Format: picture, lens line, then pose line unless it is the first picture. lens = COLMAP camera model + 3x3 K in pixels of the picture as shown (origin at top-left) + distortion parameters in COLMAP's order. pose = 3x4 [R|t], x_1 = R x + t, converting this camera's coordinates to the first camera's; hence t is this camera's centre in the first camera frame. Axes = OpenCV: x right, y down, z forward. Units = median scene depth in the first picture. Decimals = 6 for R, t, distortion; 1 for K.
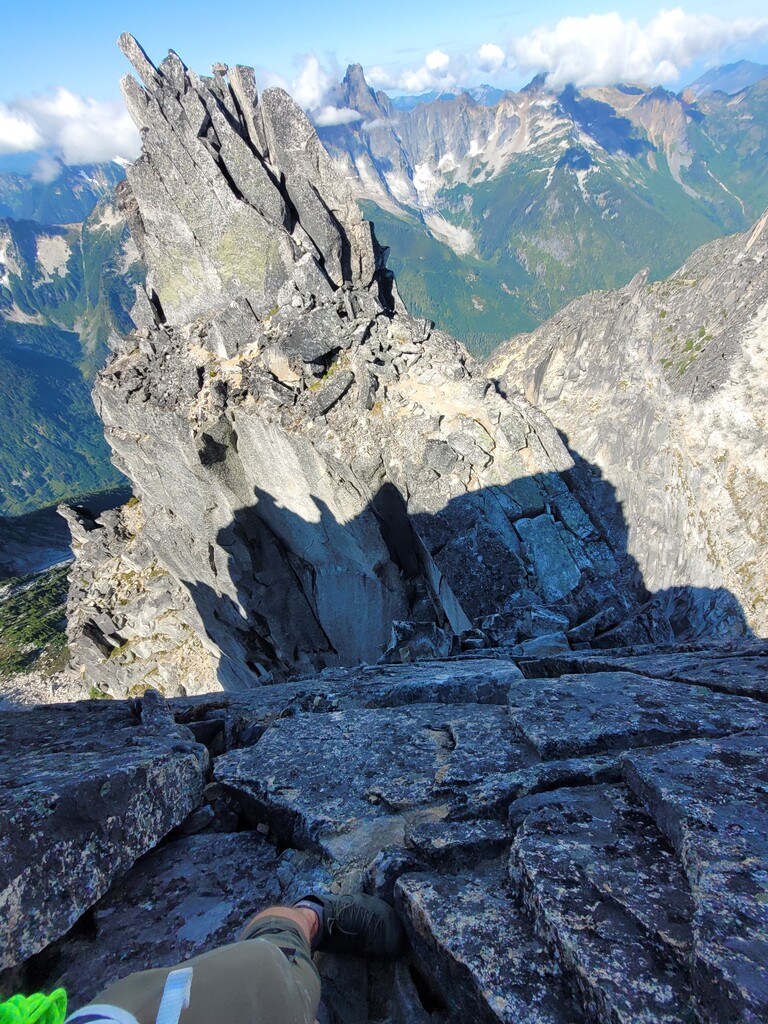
lens RADIAL K [[400.7, 0, 397.2], [0, 400.7, 508.6], [0, 0, 1]] dist [0.000507, 0.000180]
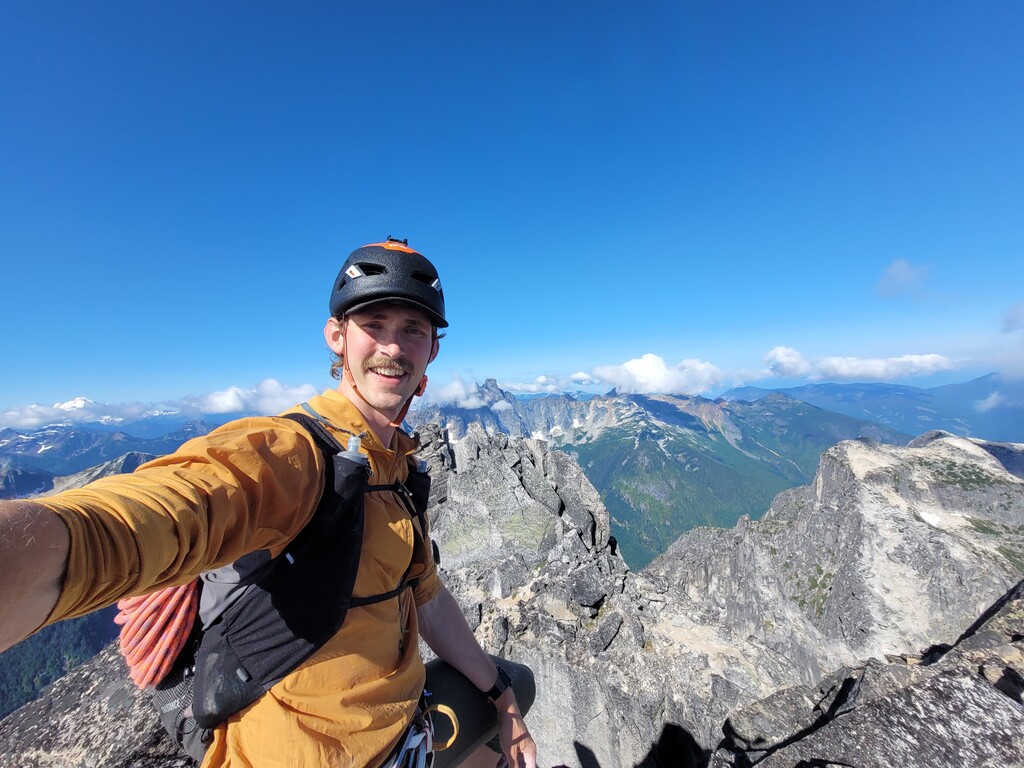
lens RADIAL K [[400.7, 0, 520.5], [0, 400.7, 383.4], [0, 0, 1]] dist [0.000507, 0.000180]
pose [[0.999406, 0.034354, 0.002810, -0.432189], [-0.021220, 0.677464, -0.735250, 0.122725], [-0.027162, 0.734753, 0.677790, -0.446881]]
